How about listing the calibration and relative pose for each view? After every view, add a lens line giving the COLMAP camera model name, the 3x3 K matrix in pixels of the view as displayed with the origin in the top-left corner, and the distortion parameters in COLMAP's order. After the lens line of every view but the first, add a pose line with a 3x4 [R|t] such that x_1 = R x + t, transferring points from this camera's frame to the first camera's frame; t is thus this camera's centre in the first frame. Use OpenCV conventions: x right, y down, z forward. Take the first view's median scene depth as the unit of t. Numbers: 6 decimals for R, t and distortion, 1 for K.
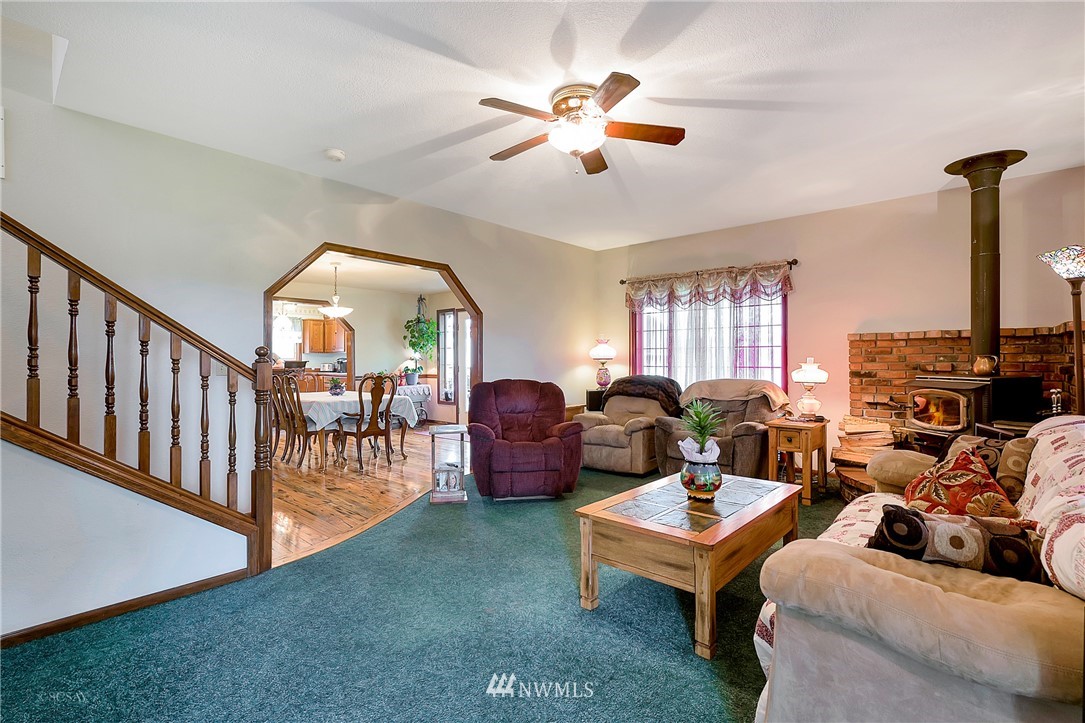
lens RADIAL K [[511.8, 0, 538.5], [0, 511.8, 359.4], [0, 0, 1]] dist [-0.006115, -0.000647]
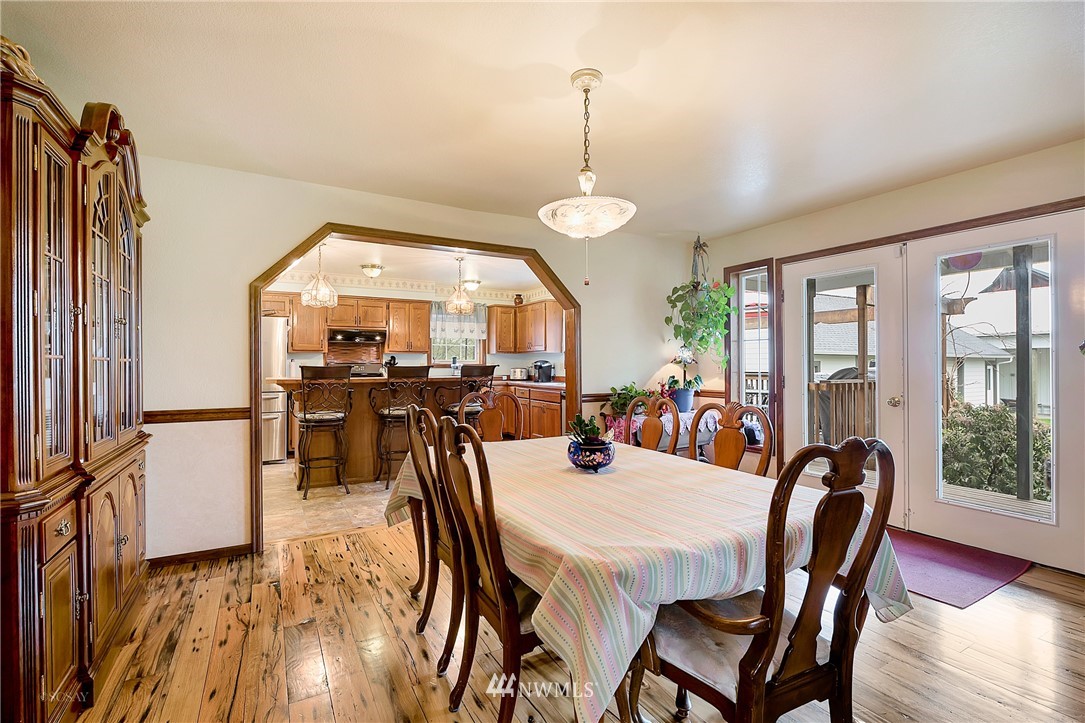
lens RADIAL K [[483.2, 0, 545.0], [0, 483.2, 365.1], [0, 0, 1]] dist [-0.002111, -0.000282]
pose [[0.953412, -0.000711, -0.301671, -0.228917], [0.002402, 0.999983, 0.005236, 0.000275], [0.301663, -0.005717, 0.953398, 0.481792]]
